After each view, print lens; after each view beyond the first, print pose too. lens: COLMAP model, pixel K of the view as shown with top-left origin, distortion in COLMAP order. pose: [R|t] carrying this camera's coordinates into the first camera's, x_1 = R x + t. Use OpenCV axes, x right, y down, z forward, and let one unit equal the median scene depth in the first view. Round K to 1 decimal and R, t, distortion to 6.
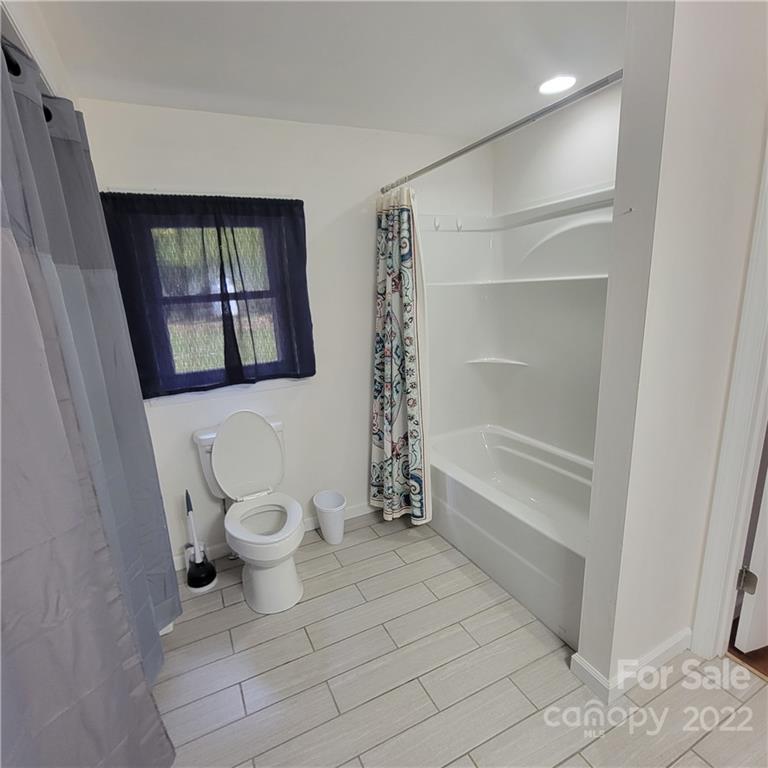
lens RADIAL K [[417.3, 0, 379.5], [0, 417.3, 385.7], [0, 0, 1]] dist [-0.009282, 0.002922]
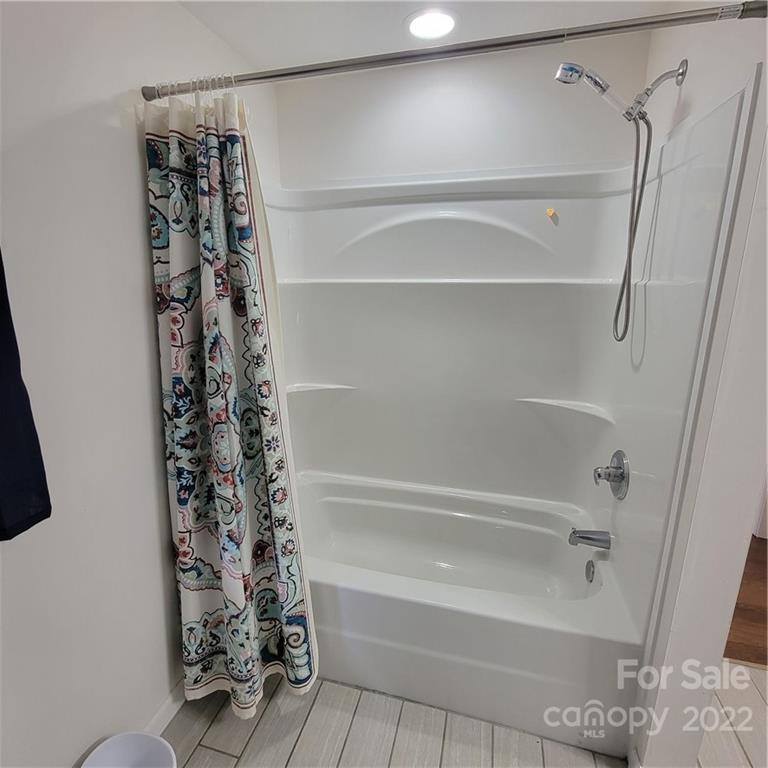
lens RADIAL K [[417.3, 0, 384.7], [0, 417.3, 370.9], [0, 0, 1]] dist [-0.009282, 0.002922]
pose [[0.672111, -0.124145, 0.729969, -0.213201], [0.142593, 0.989093, 0.036923, -0.124126], [-0.726591, 0.079272, 0.682482, 0.505330]]
